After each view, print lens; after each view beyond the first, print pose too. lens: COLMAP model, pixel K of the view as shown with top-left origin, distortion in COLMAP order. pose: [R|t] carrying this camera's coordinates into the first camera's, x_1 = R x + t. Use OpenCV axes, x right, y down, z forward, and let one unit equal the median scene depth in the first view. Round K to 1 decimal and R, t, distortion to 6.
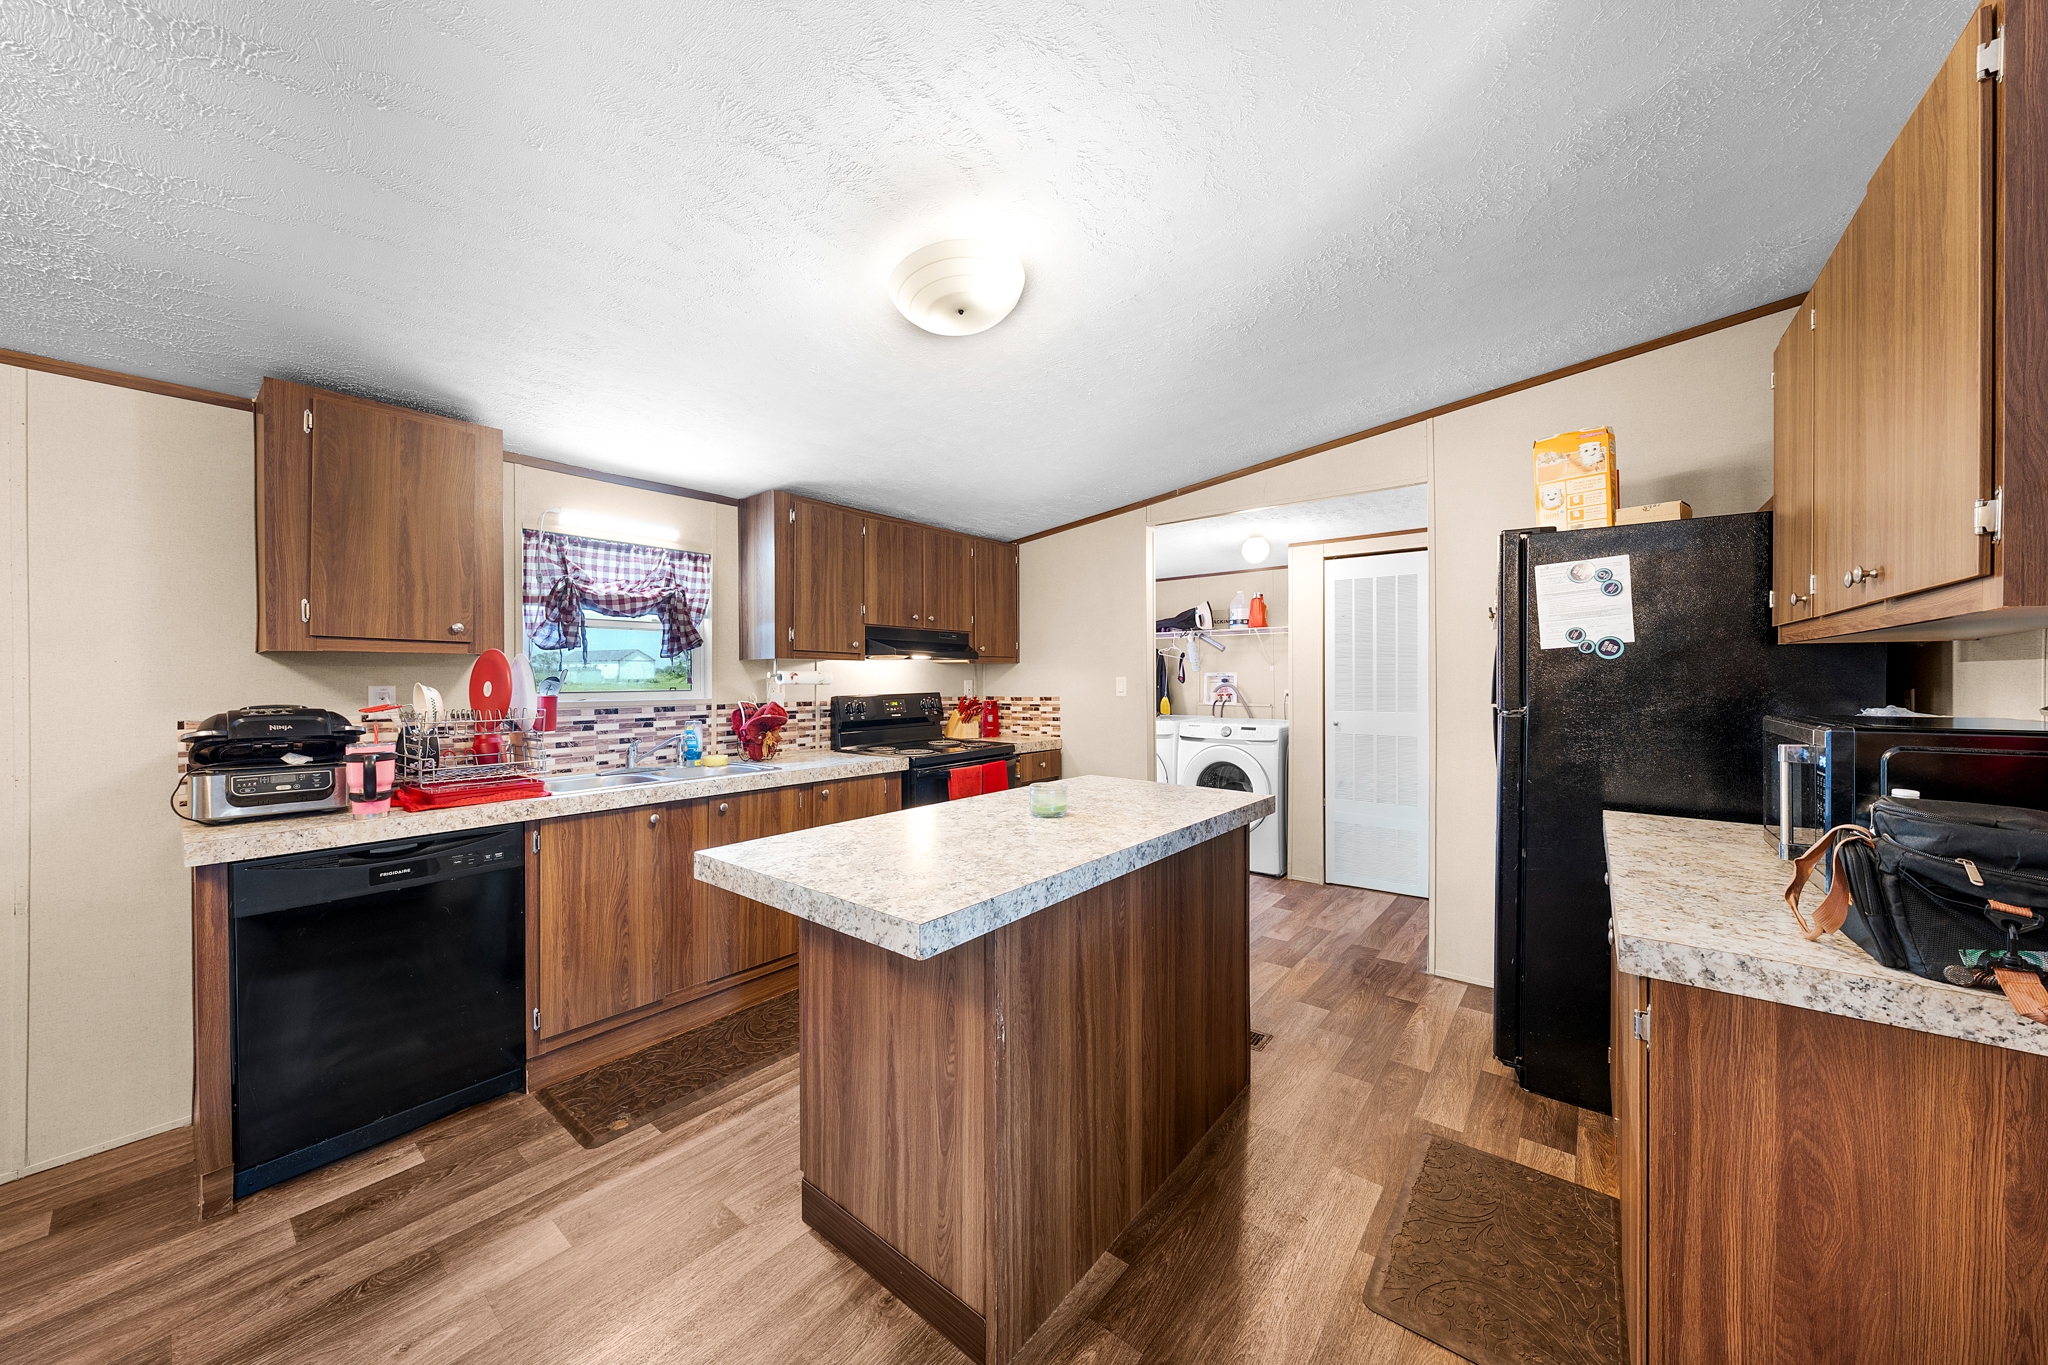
lens RADIAL K [[701.8, 0, 1021.2], [0, 701.8, 674.9], [0, 0, 1]] dist [-0.003538, 0.000597]
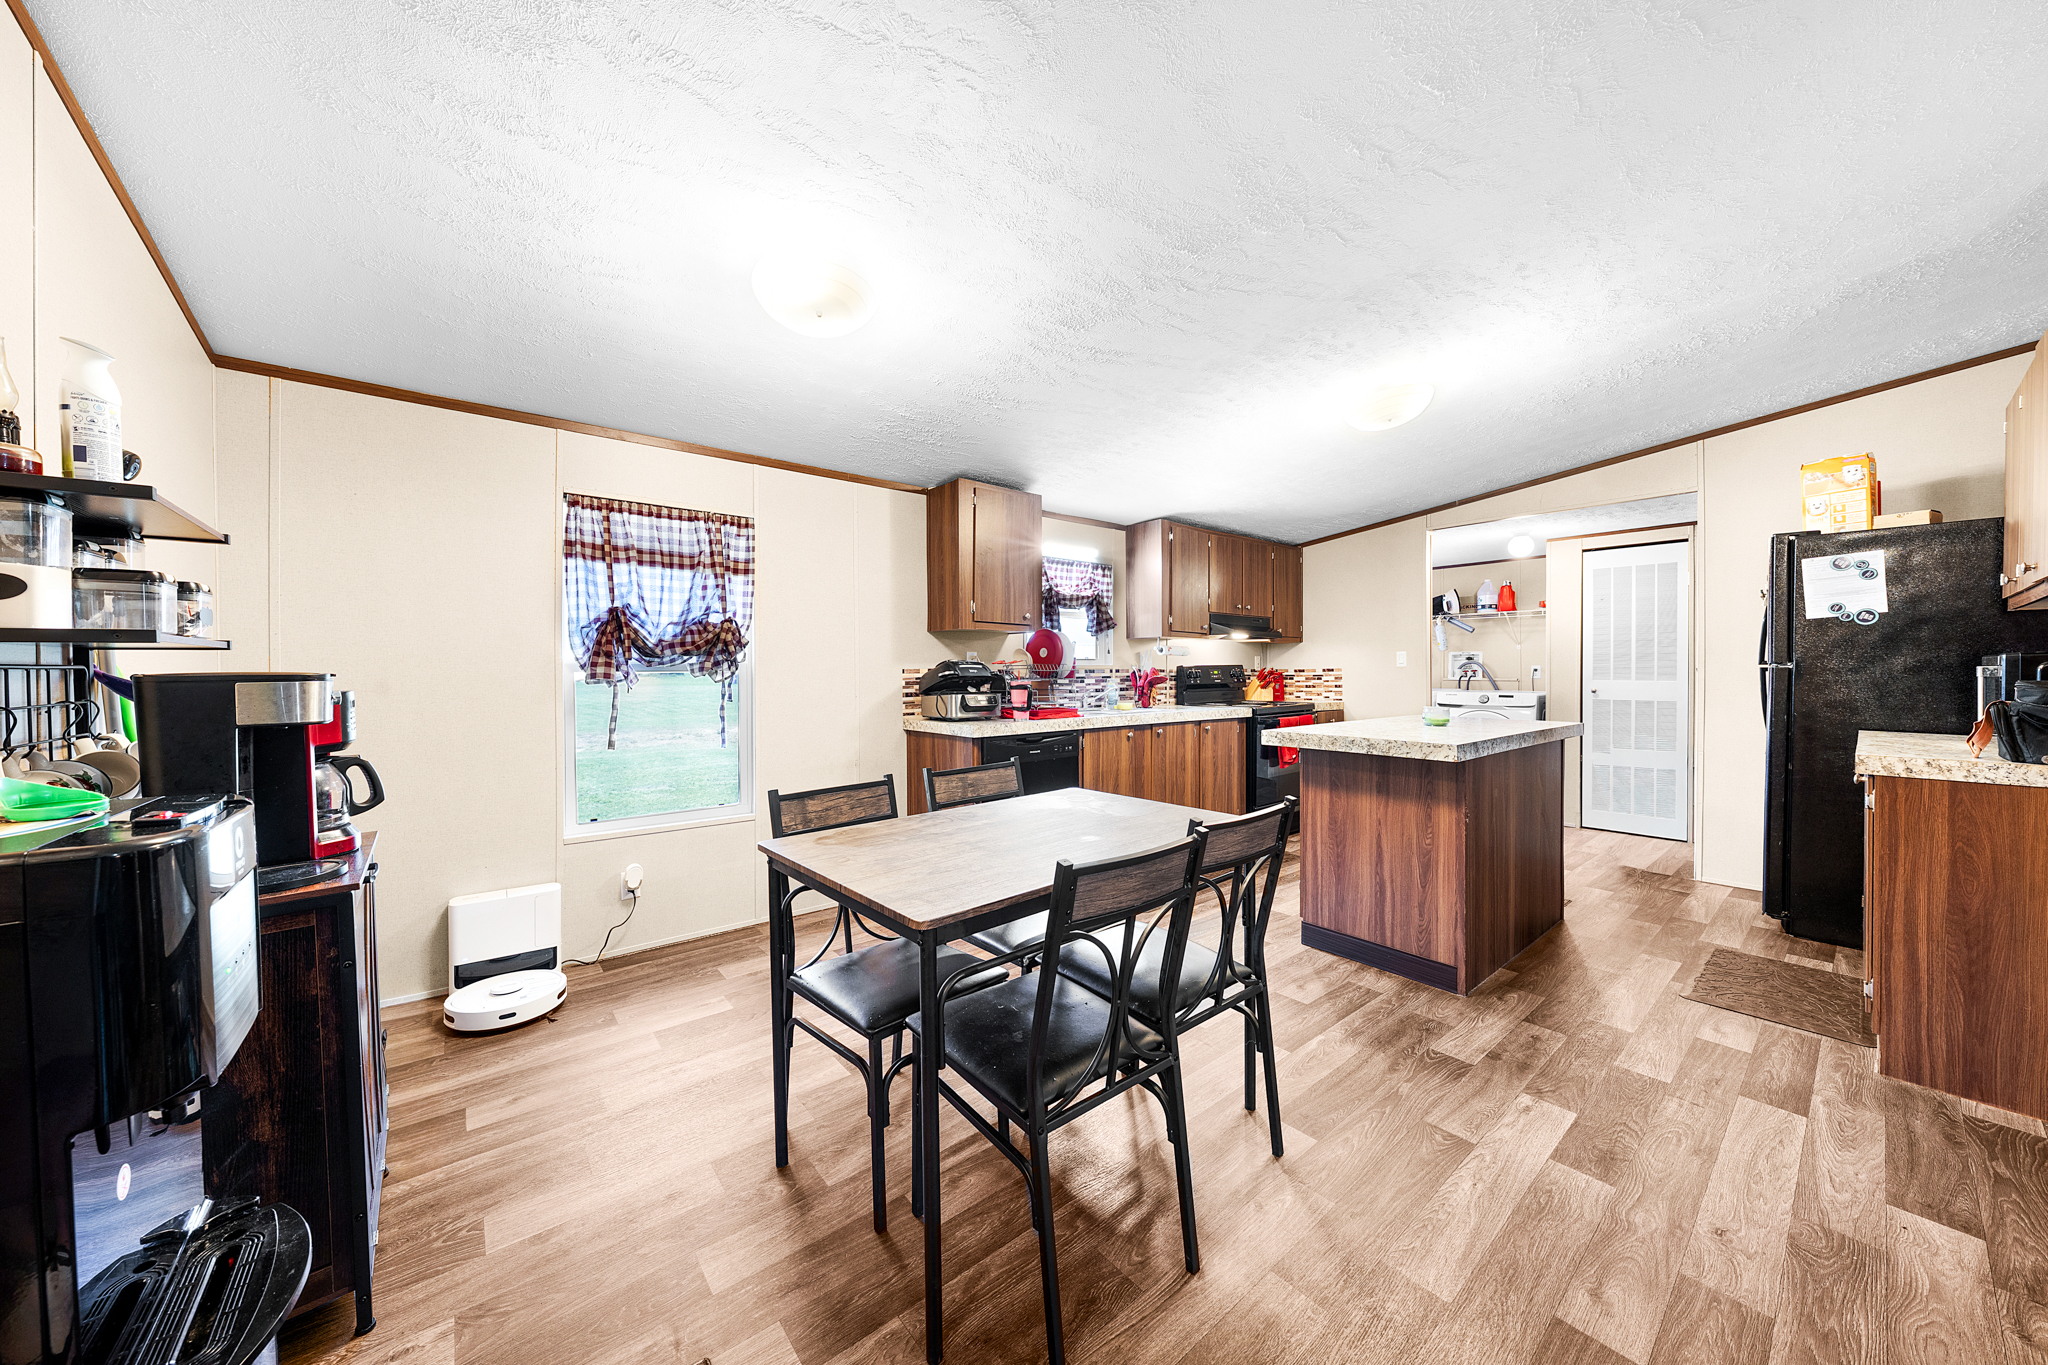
lens RADIAL K [[701.8, 0, 1010.6], [0, 701.8, 674.3], [0, 0, 1]] dist [-0.003538, 0.000597]
pose [[0.978522, 0.001405, -0.206136, -0.496758], [0.000336, 0.999965, 0.008409, 0.058349], [0.206141, -0.008298, 0.978487, -0.656573]]
